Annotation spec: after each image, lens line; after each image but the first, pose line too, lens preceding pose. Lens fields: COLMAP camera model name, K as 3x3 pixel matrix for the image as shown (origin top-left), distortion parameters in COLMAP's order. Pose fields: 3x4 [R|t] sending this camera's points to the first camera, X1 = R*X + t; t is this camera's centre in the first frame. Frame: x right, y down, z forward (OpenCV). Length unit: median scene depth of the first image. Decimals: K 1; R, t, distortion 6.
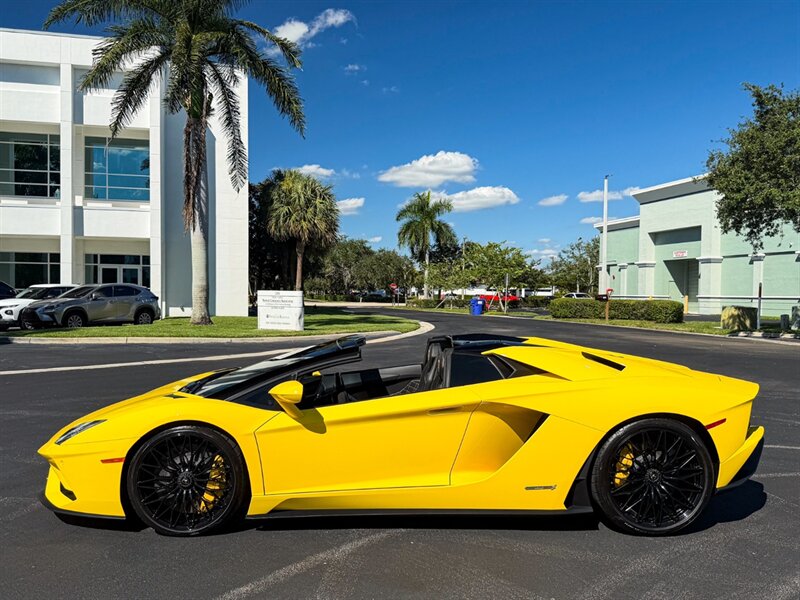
lens RADIAL K [[707.2, 0, 397.2], [0, 707.2, 314.2], [0, 0, 1]] dist [0.160807, -0.317538]
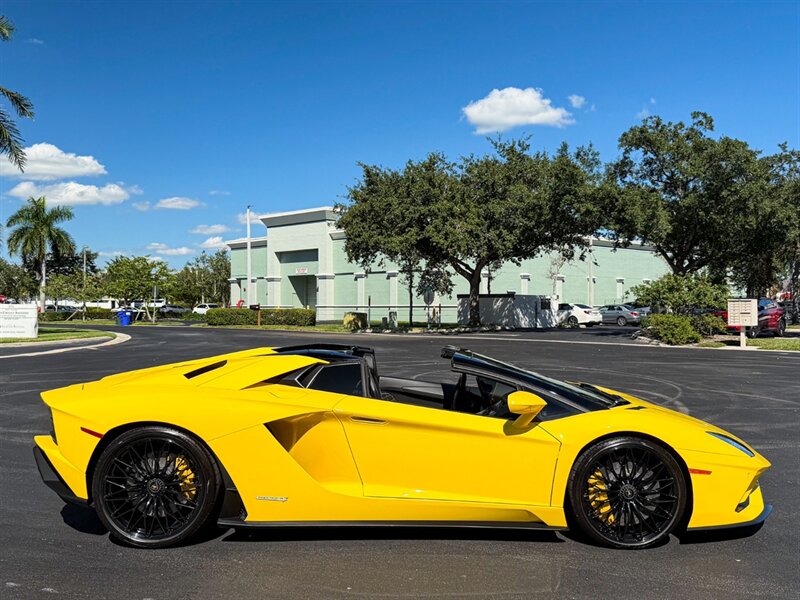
lens RADIAL K [[766.9, 0, 399.8], [0, 766.9, 303.6], [0, 0, 1]] dist [0.169068, -0.377962]
pose [[0.859401, -0.008425, 0.511233, -0.127598], [0.023668, 0.999448, -0.023317, 0.005222], [-0.510754, 0.032138, 0.859126, -0.195150]]
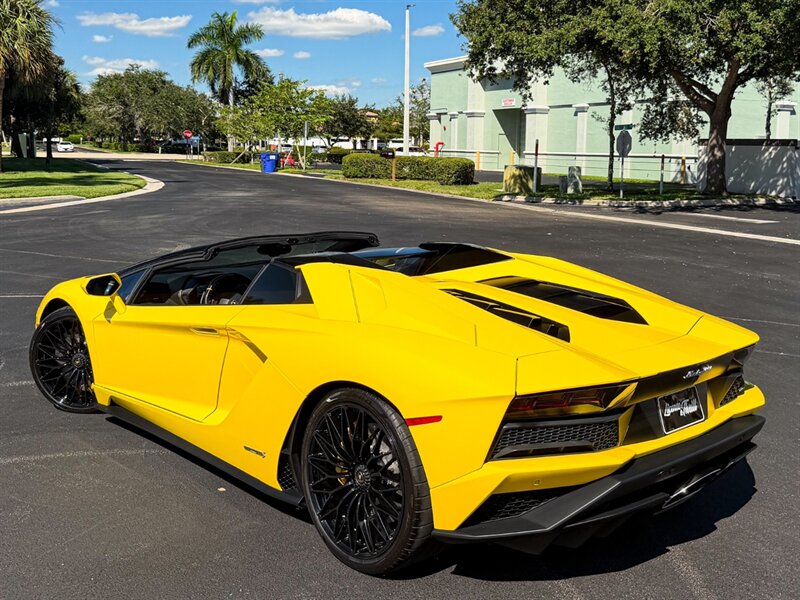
lens RADIAL K [[880.1, 0, 439.3], [0, 880.1, 202.7], [0, 0, 1]] dist [0.201403, -0.481101]
pose [[0.976807, -0.003806, 0.214087, 0.088011], [-0.004340, 0.999285, 0.037568, -0.003434], [-0.214077, -0.037626, 0.976092, -0.013977]]
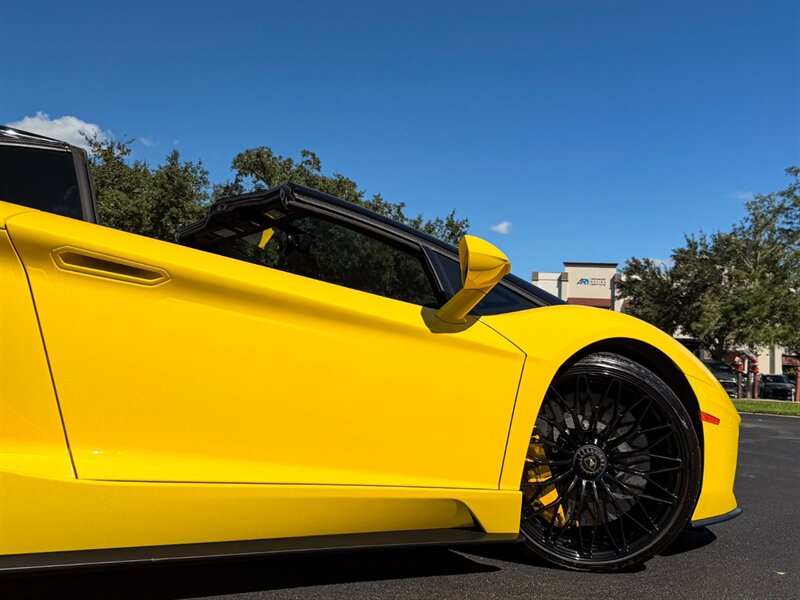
lens RADIAL K [[764.5, 0, 404.1], [0, 764.5, 283.7], [0, 0, 1]] dist [0.187979, -0.416876]
pose [[0.460959, 0.113526, 0.880130, -0.107211], [-0.029712, 0.993202, -0.112550, 0.021264], [-0.886924, 0.025730, 0.461199, -0.139398]]
